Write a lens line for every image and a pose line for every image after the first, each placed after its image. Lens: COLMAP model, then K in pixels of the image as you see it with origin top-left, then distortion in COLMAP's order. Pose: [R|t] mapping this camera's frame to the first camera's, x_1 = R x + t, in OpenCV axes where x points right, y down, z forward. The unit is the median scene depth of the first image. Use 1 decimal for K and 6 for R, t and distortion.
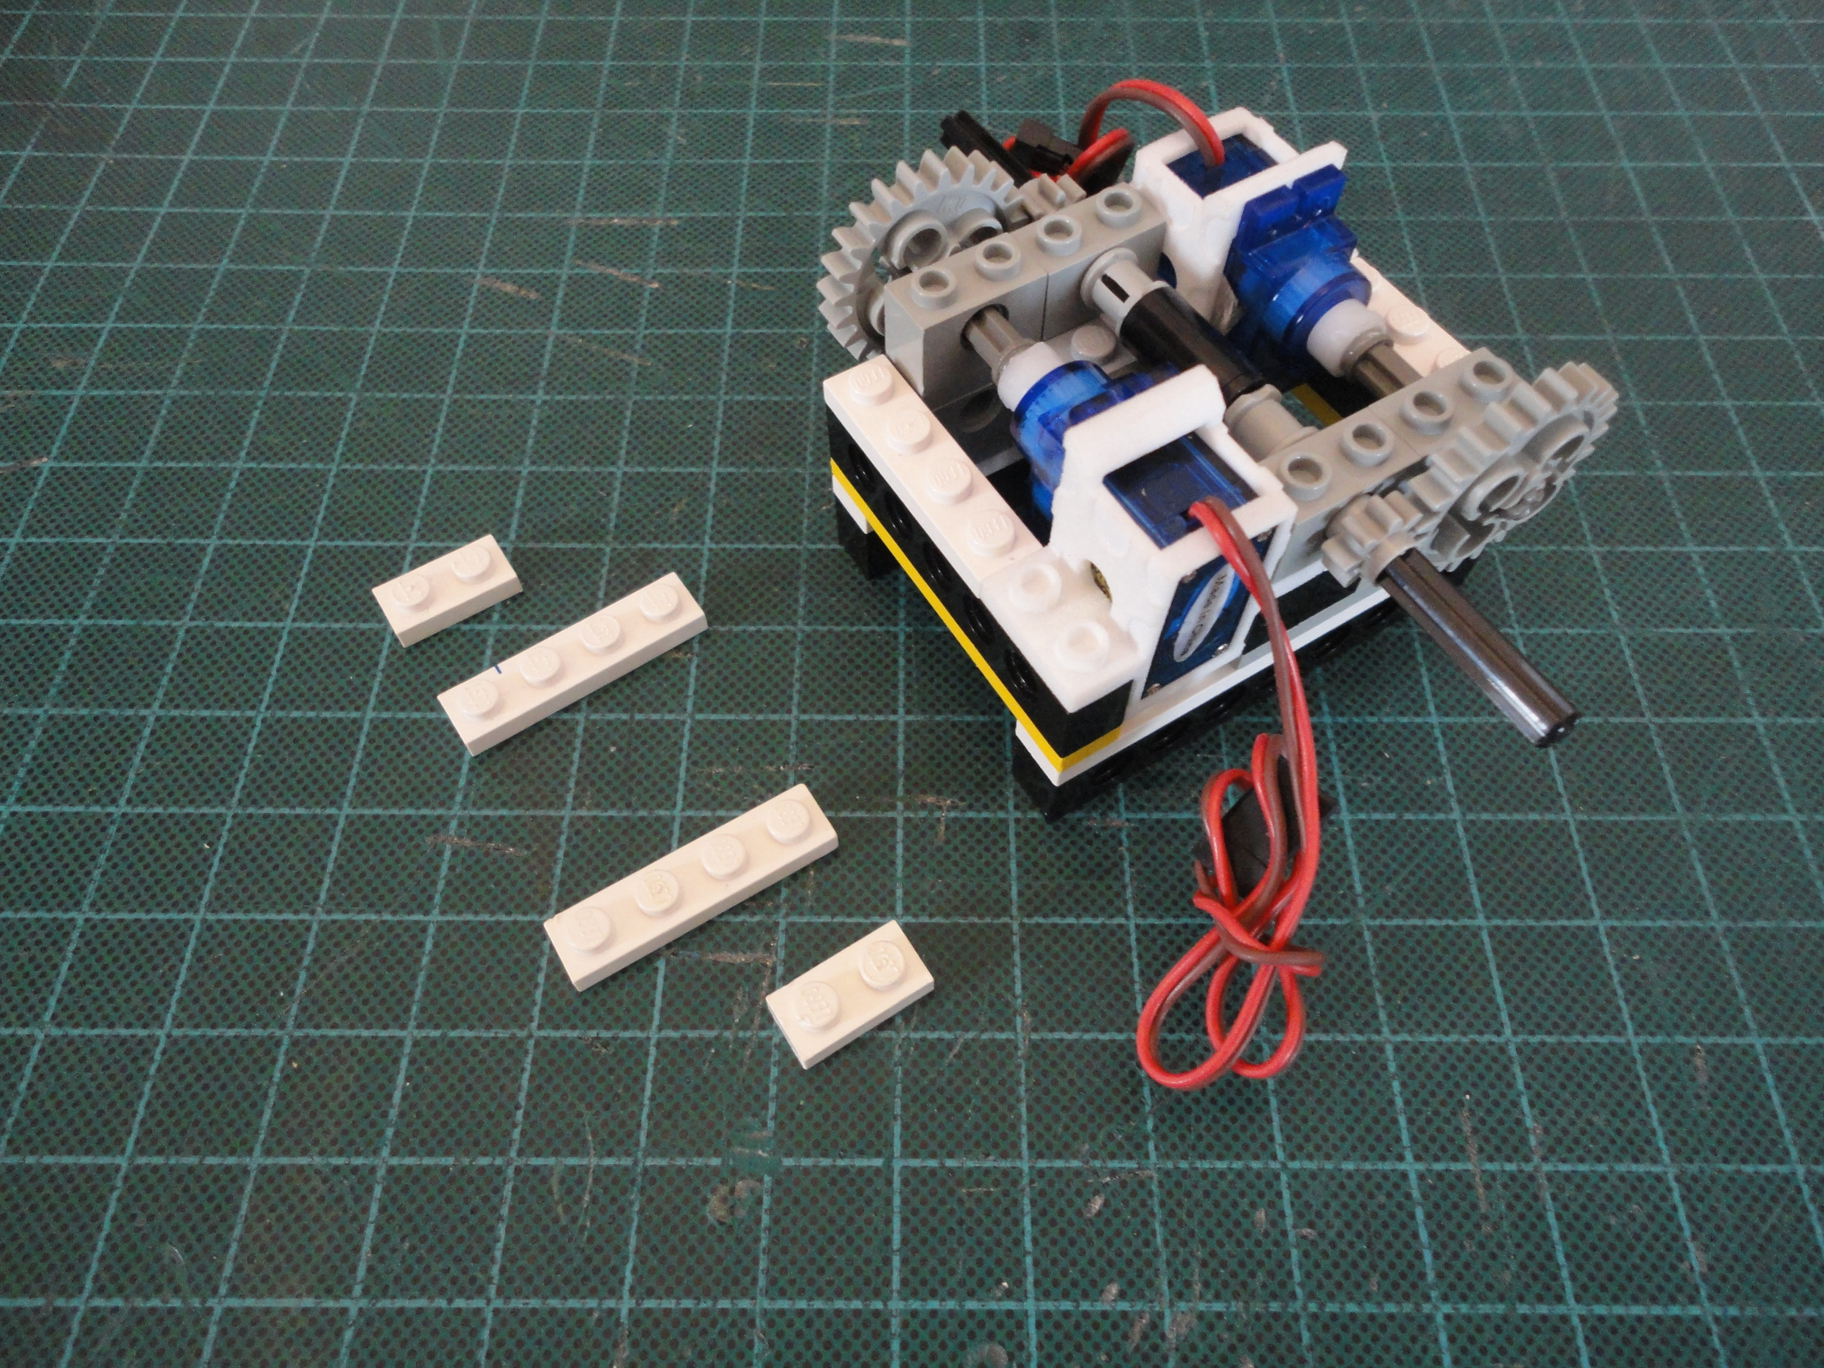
lens RADIAL K [[1357.5, 0, 900.1], [0, 1357.5, 674.8], [0, 0, 1]] dist [0.016311, -0.009233]
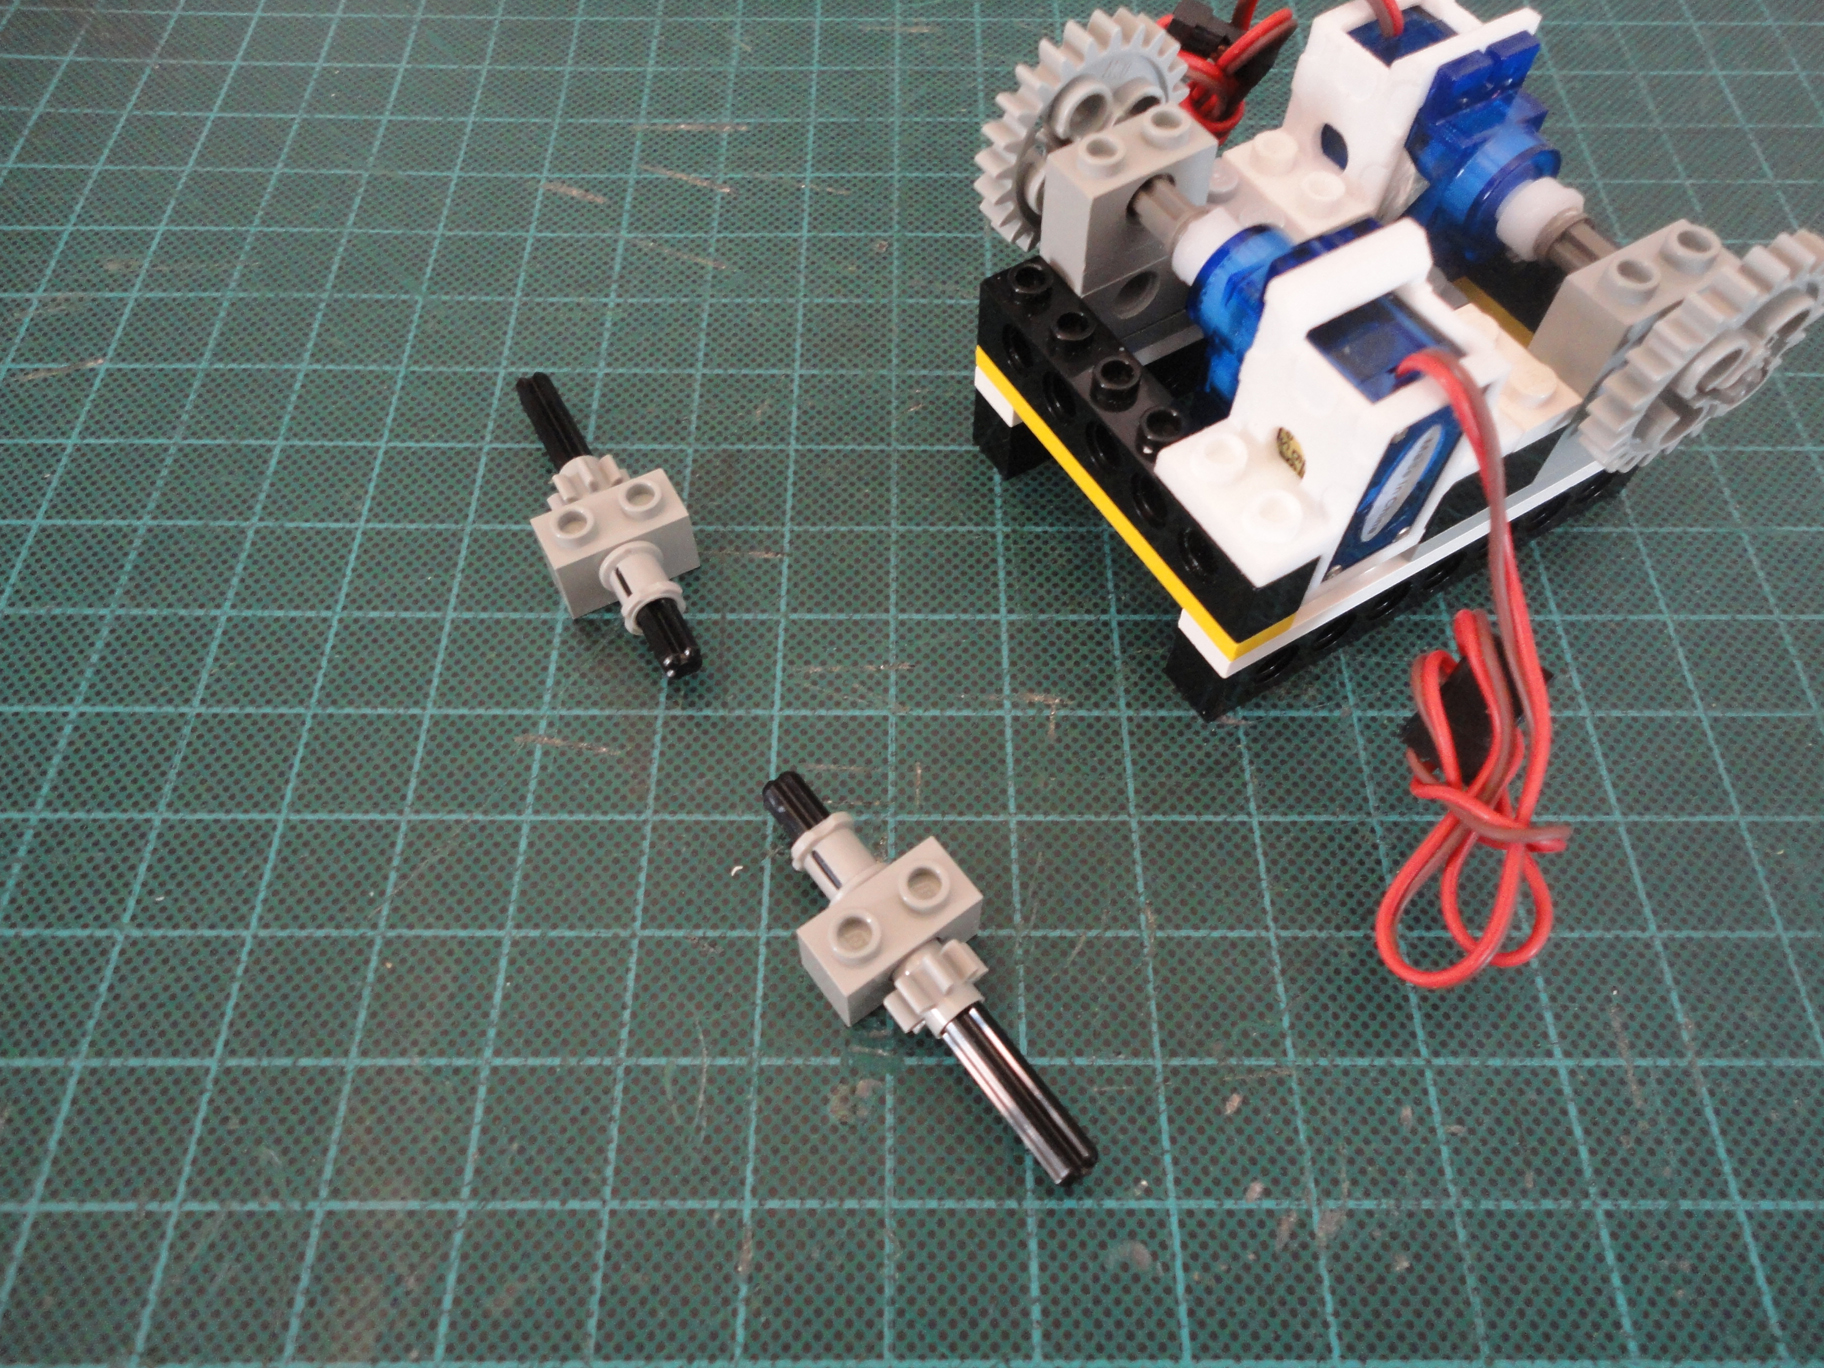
lens RADIAL K [[1357.5, 0, 902.5], [0, 1357.5, 674.4], [0, 0, 1]] dist [0.016311, -0.009233]
pose [[0.999963, -0.002495, 0.008208, -0.084898], [0.002472, 0.999993, 0.002820, 0.074787], [-0.008215, -0.002800, 0.999962, 0.040374]]
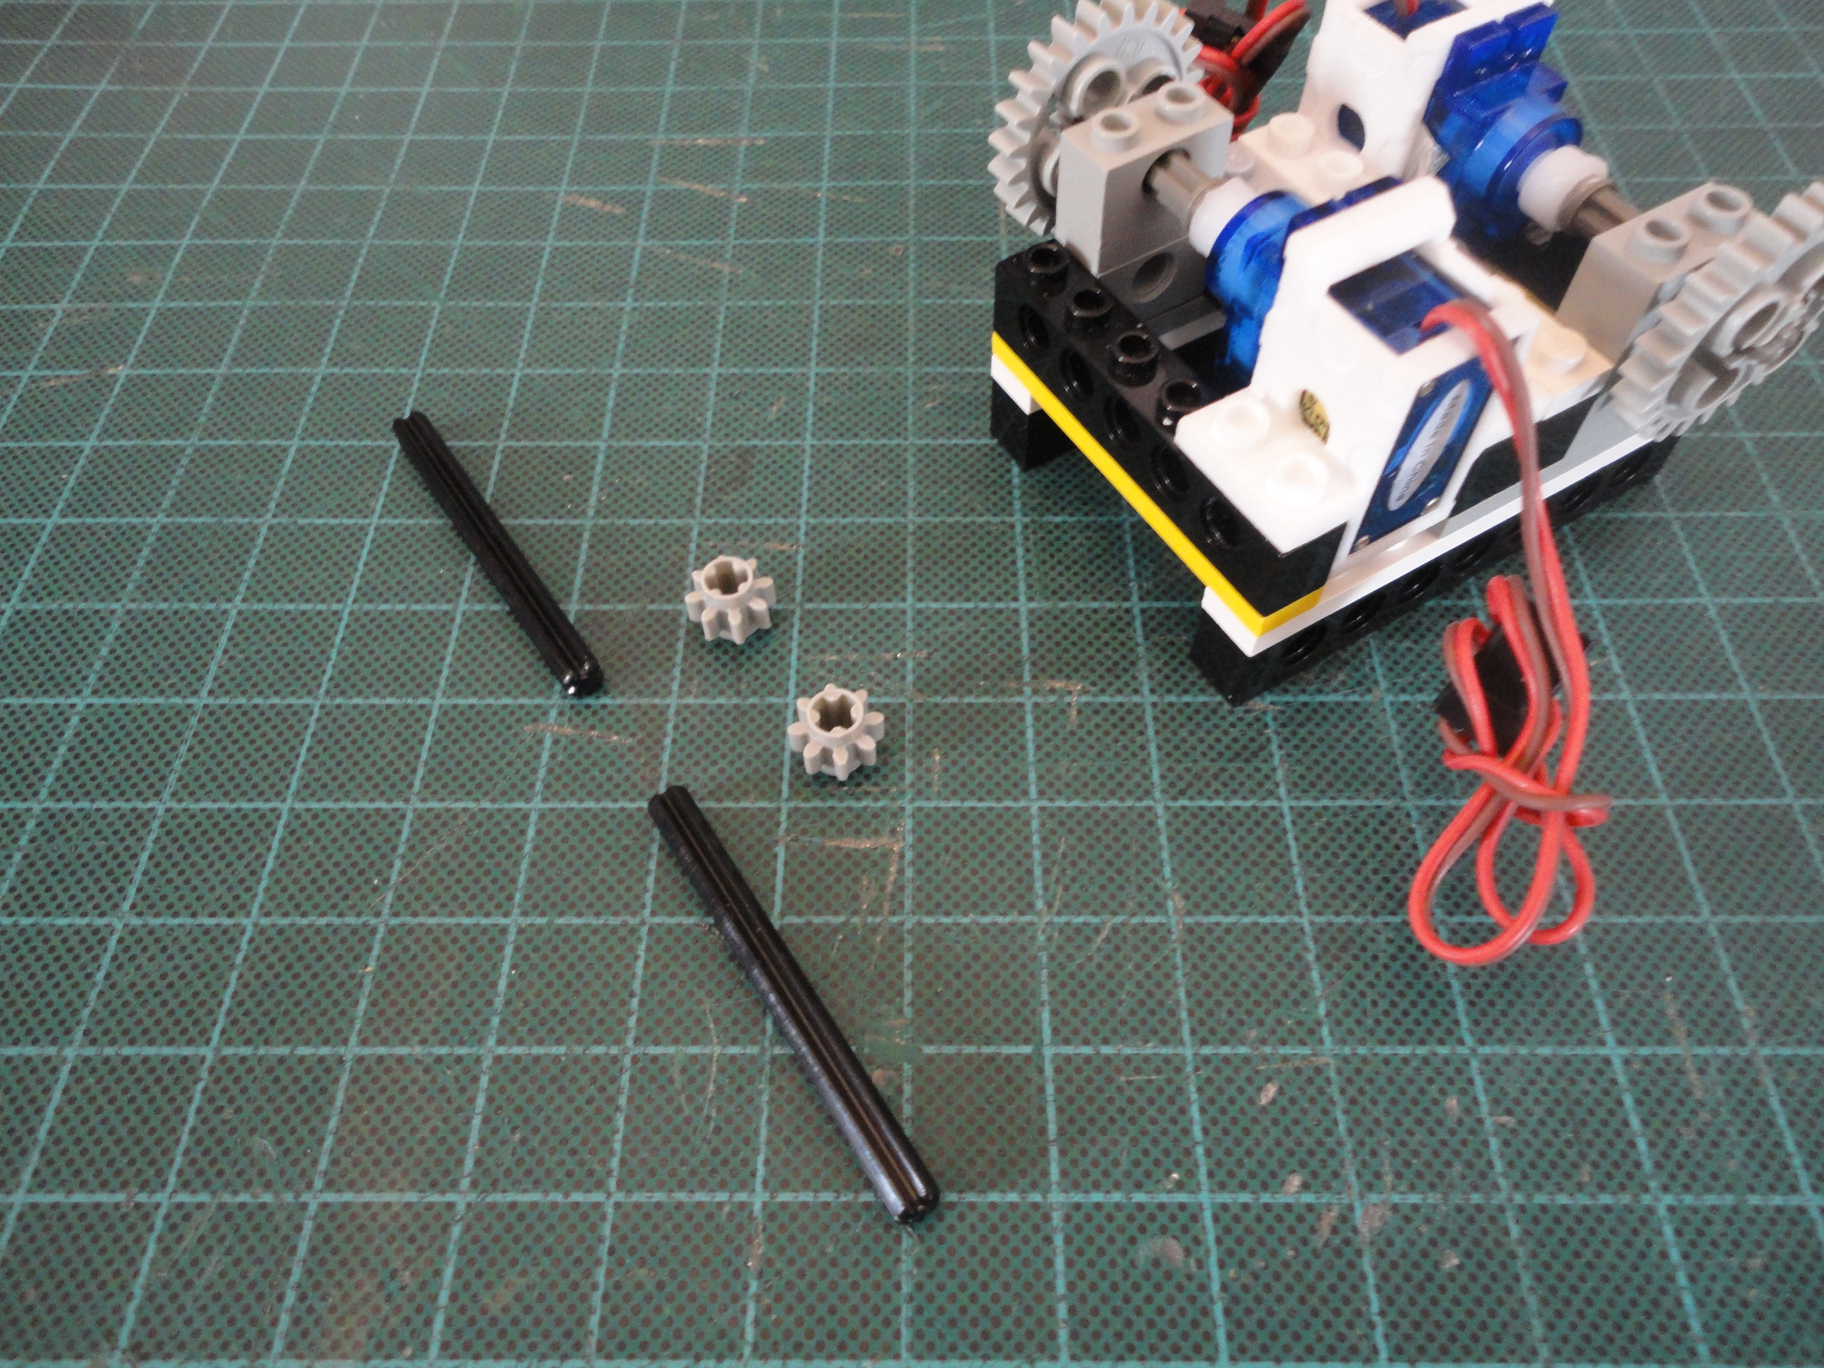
lens RADIAL K [[1357.5, 0, 900.5], [0, 1357.5, 668.3], [0, 0, 1]] dist [0.016311, -0.009233]
pose [[0.999900, -0.008351, -0.011440, -0.079305], [0.007750, 0.998636, -0.051640, 0.132785], [0.011856, 0.051546, 0.998600, 0.063881]]
